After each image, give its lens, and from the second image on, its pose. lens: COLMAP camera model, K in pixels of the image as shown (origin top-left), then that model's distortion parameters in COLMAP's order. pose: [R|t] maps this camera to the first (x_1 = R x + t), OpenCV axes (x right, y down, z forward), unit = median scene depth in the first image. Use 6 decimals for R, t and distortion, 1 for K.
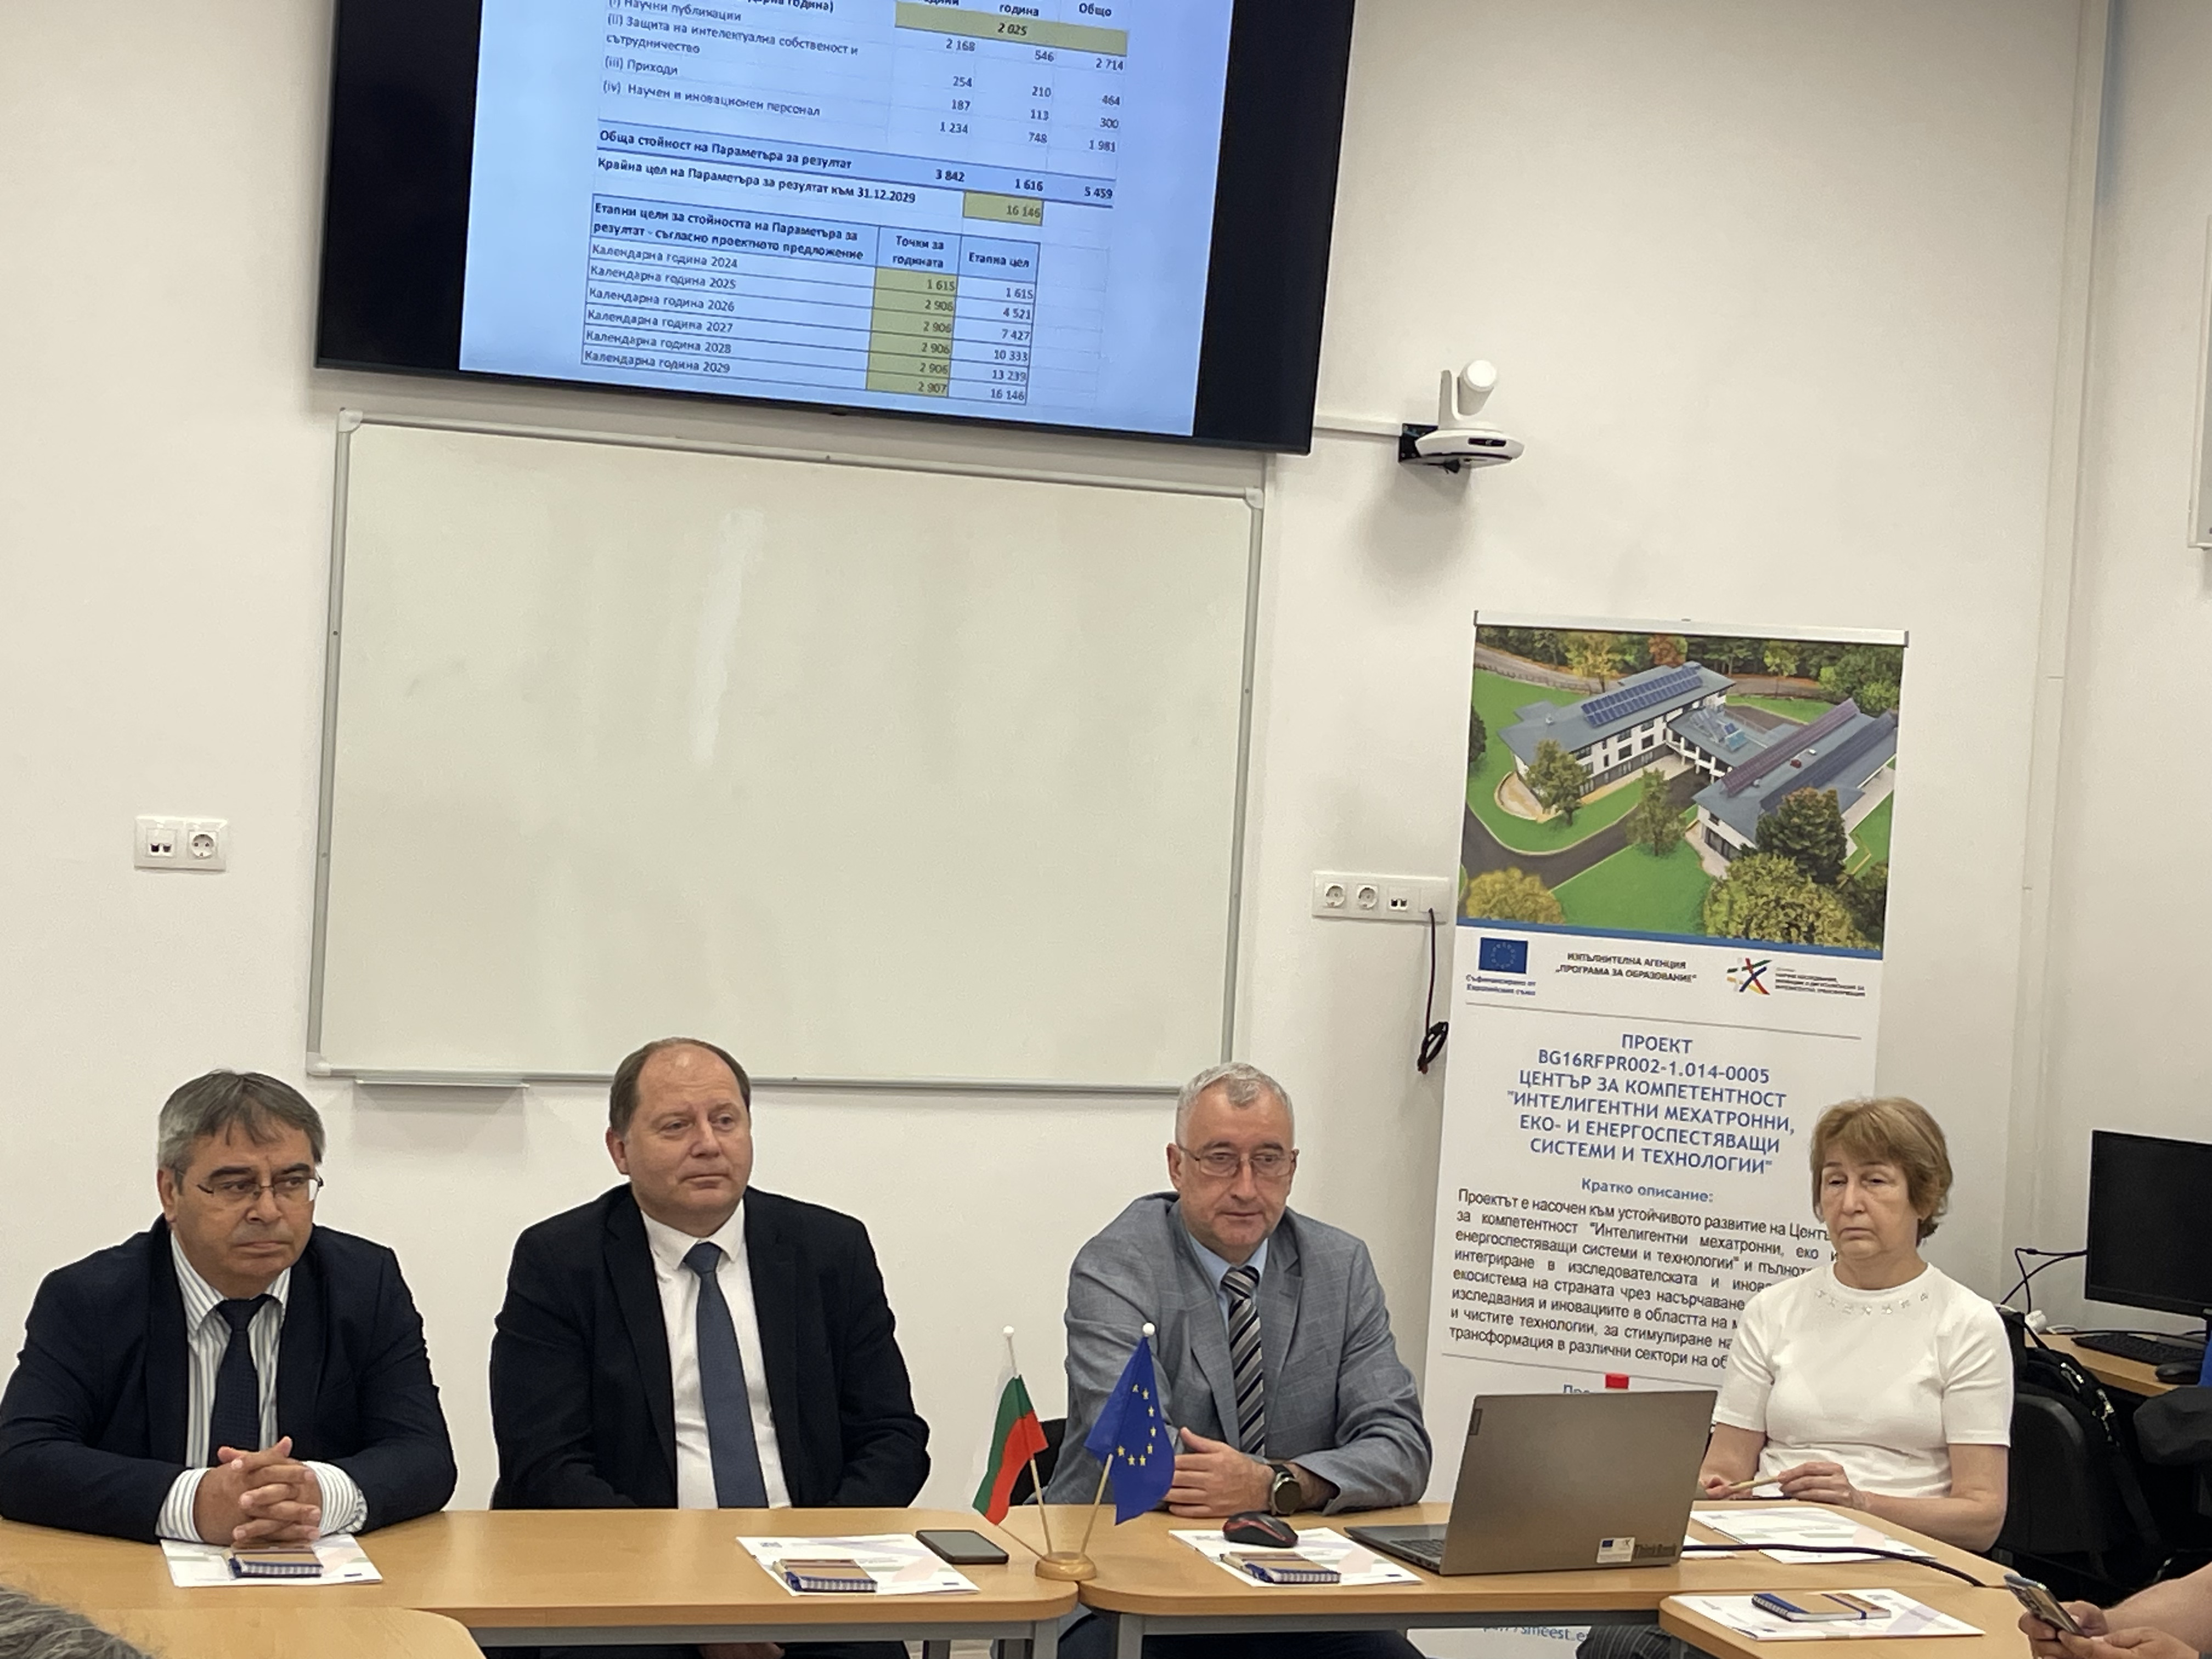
lens RADIAL K [[3564.0, 0, 1163.7], [0, 3564.0, 882.8], [0, 0, 1]] dist [0.180170, -0.595969]
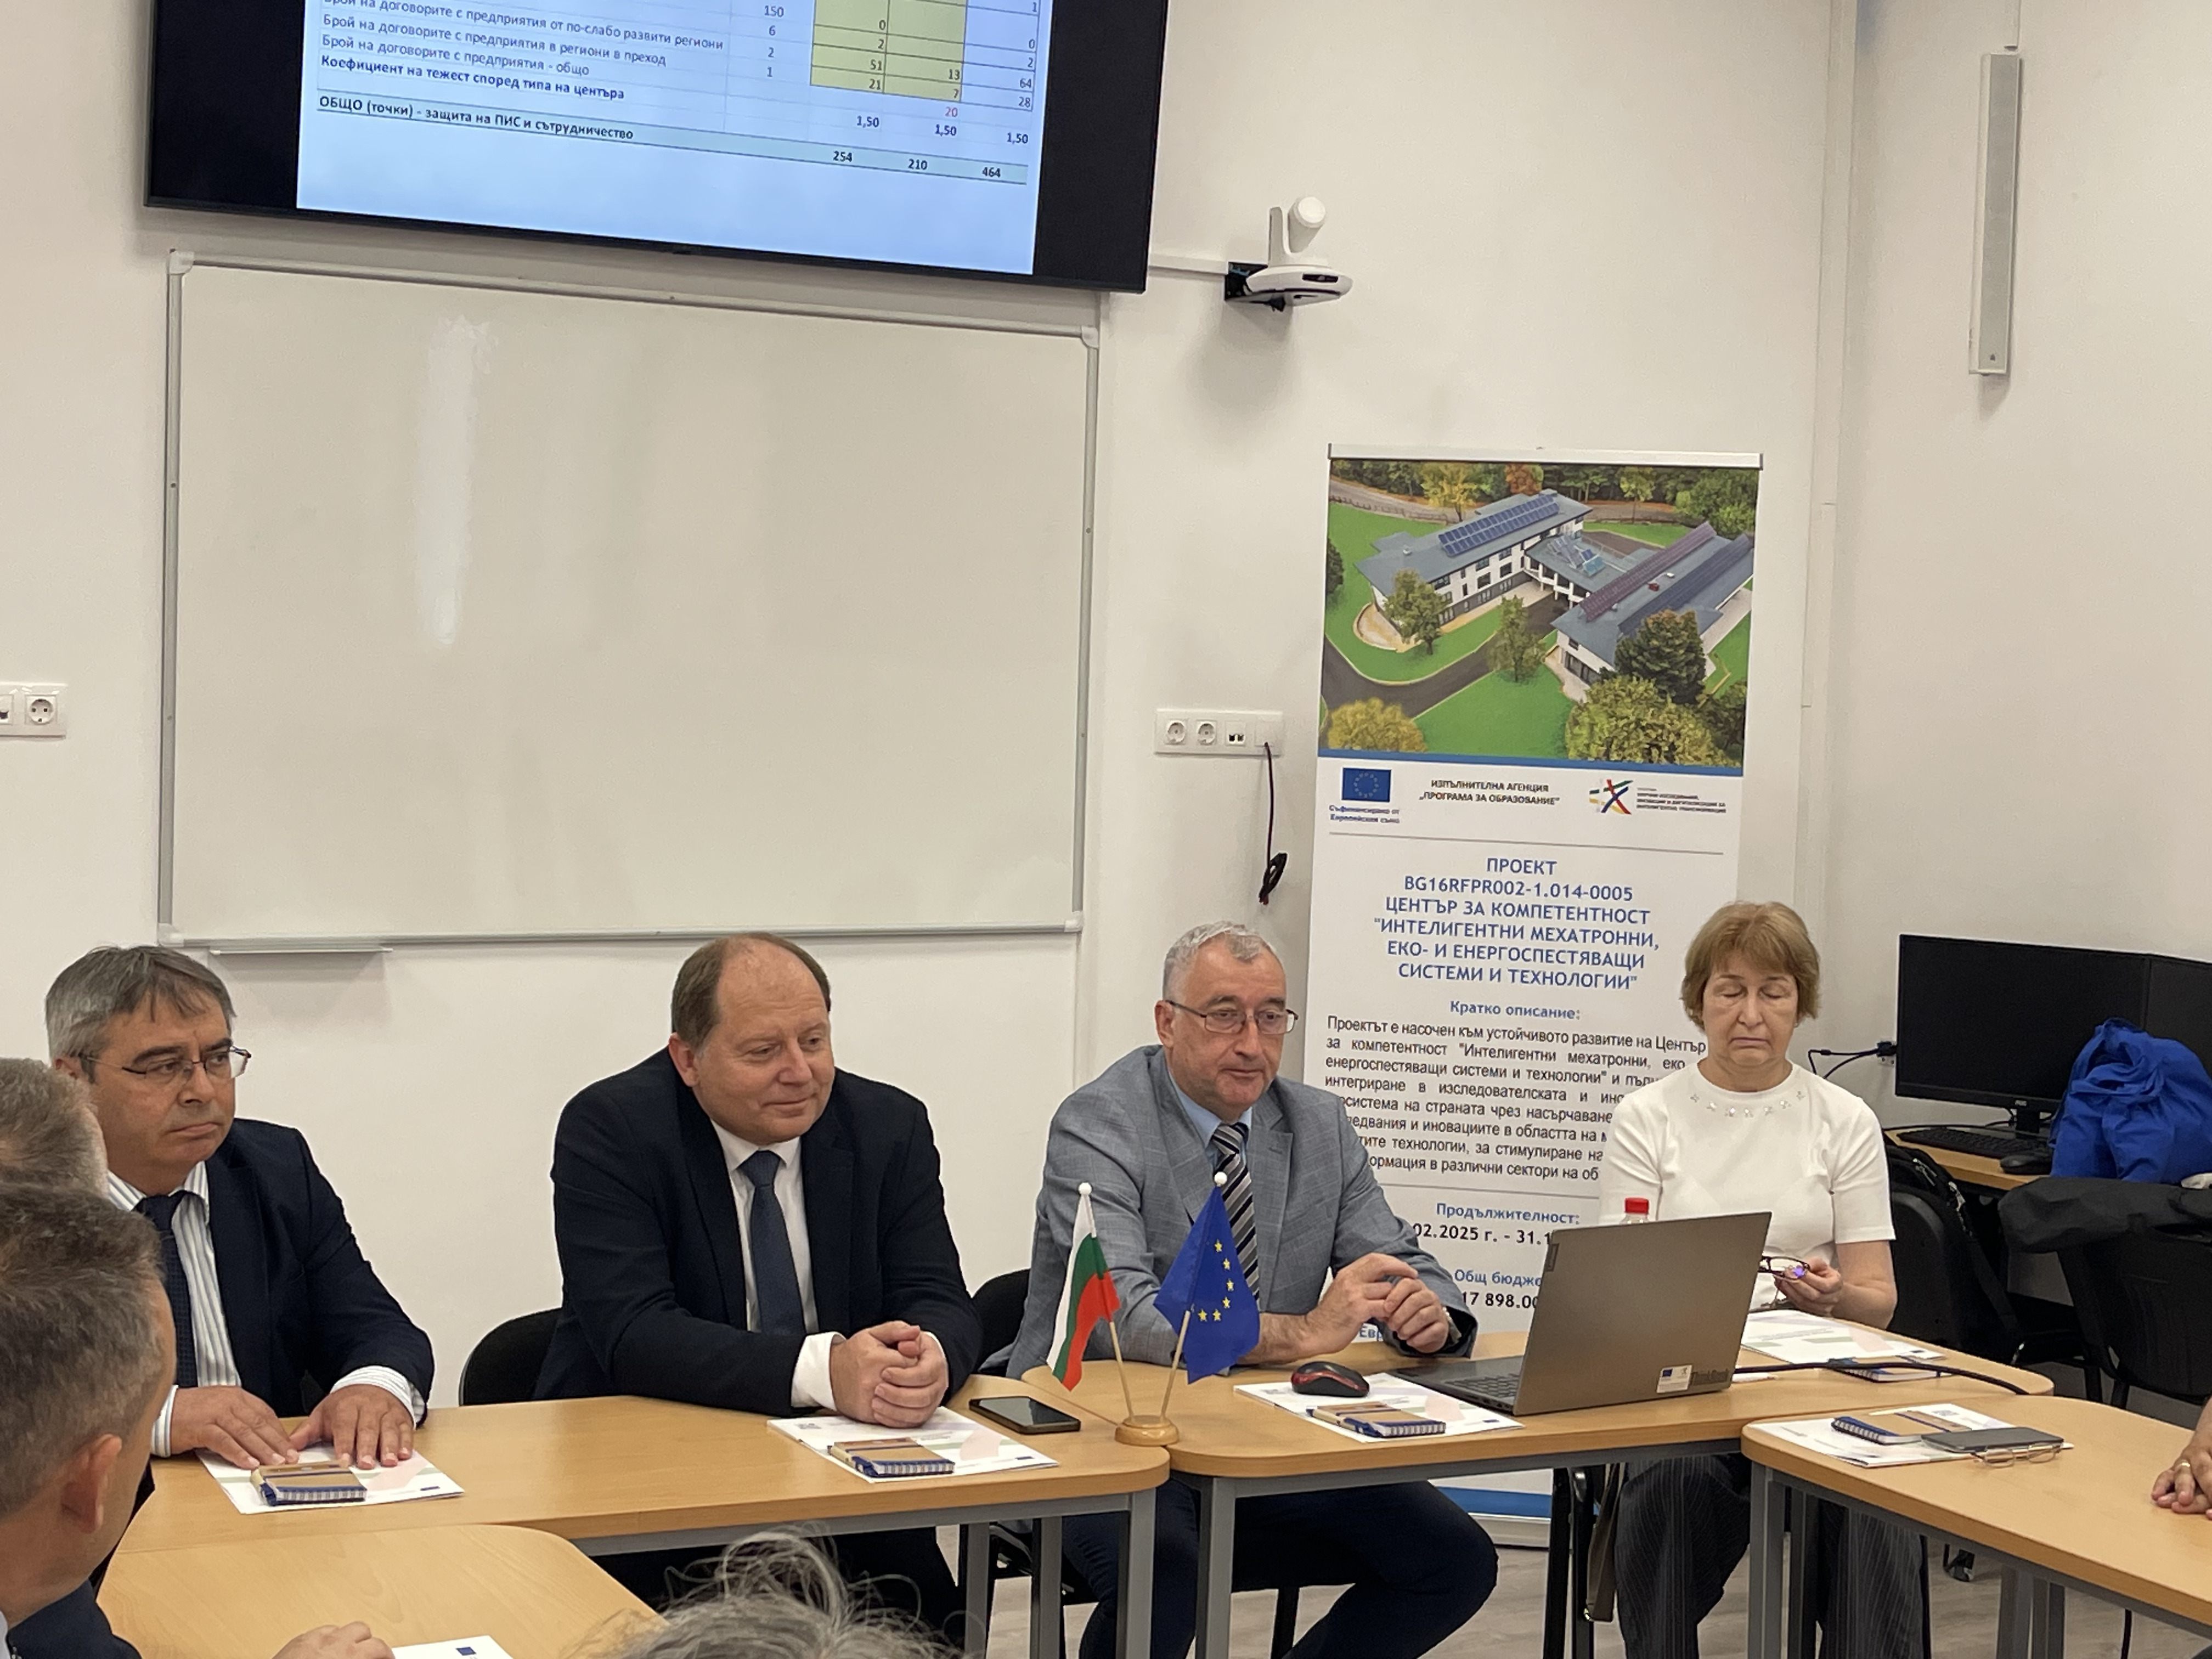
lens RADIAL K [[3257.2, 0, 1146.4], [0, 3257.2, 817.4], [0, 0, 1]] dist [0.194662, -0.698828]
pose [[0.991145, -0.032921, 0.128639, -0.087566], [0.029710, 0.999199, 0.026803, 0.002985], [-0.129419, -0.022744, 0.991329, 0.091830]]
